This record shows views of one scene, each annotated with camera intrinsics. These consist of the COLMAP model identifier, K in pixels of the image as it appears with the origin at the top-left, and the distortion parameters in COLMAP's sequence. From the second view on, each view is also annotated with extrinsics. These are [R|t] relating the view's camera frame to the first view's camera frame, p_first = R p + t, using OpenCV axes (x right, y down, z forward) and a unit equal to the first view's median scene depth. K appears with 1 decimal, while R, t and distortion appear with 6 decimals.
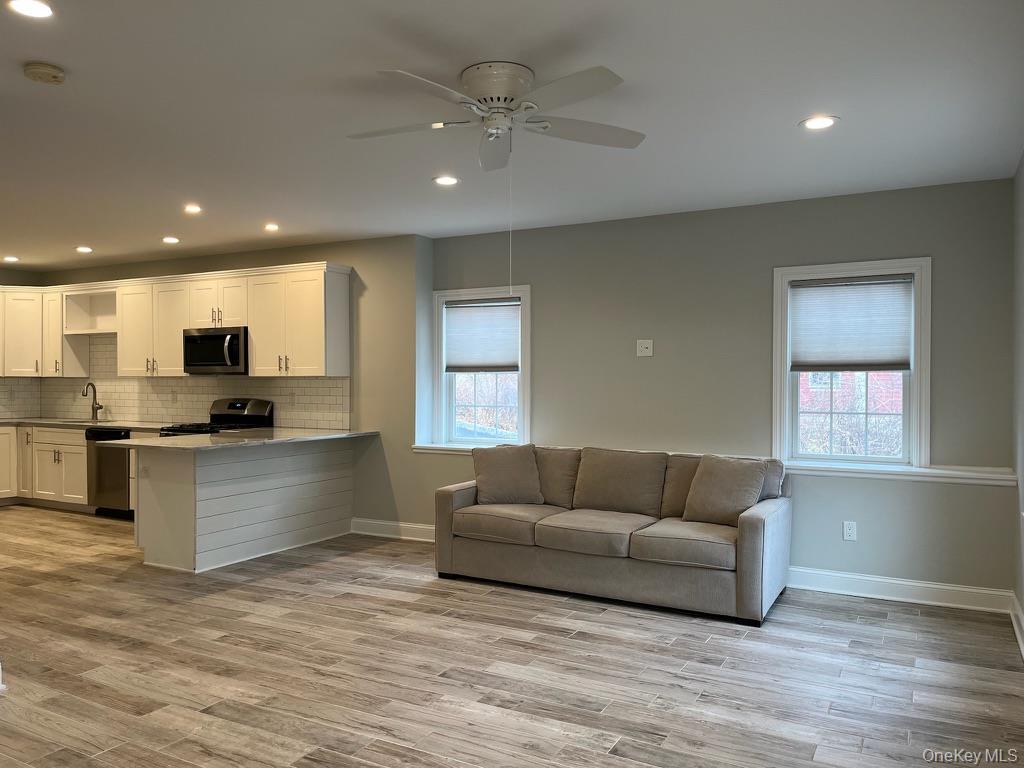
lens RADIAL K [[776.9, 0, 512.0], [0, 776.9, 384.0], [0, 0, 1]] dist [0.043734, -0.004930]
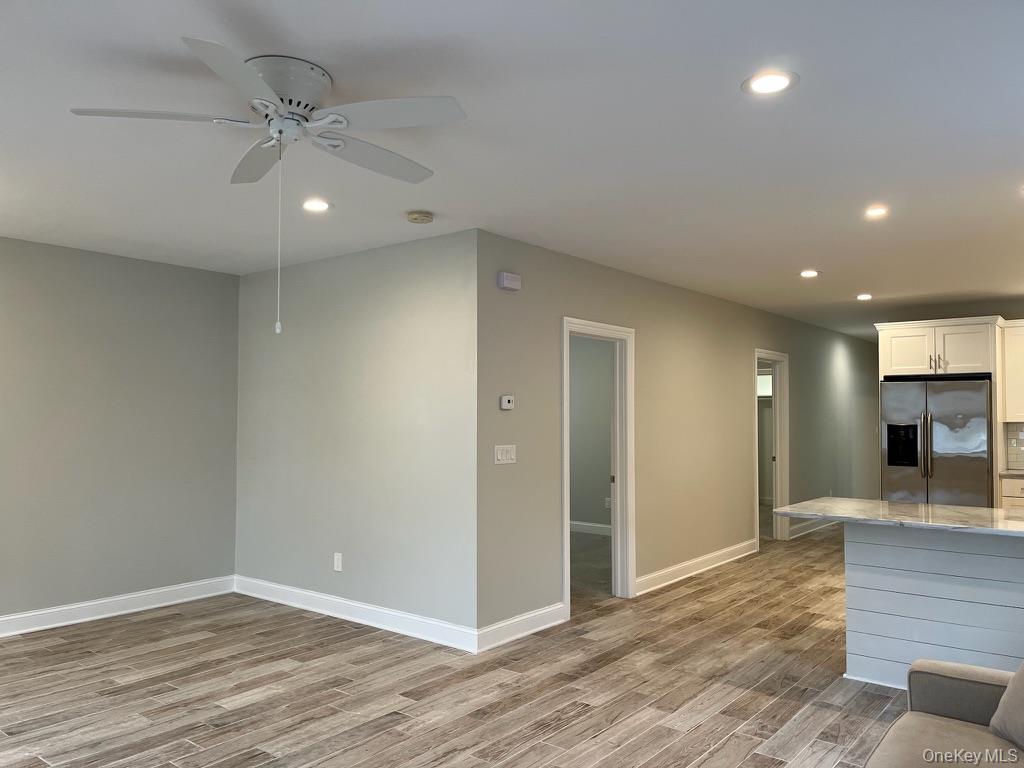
lens RADIAL K [[776.9, 0, 512.0], [0, 776.9, 384.0], [0, 0, 1]] dist [0.043734, -0.004930]
pose [[-0.186920, -0.048096, -0.981197, 0.598534], [-0.001345, 0.998812, -0.048704, -0.017006], [0.982374, -0.007784, -0.186762, 1.108589]]
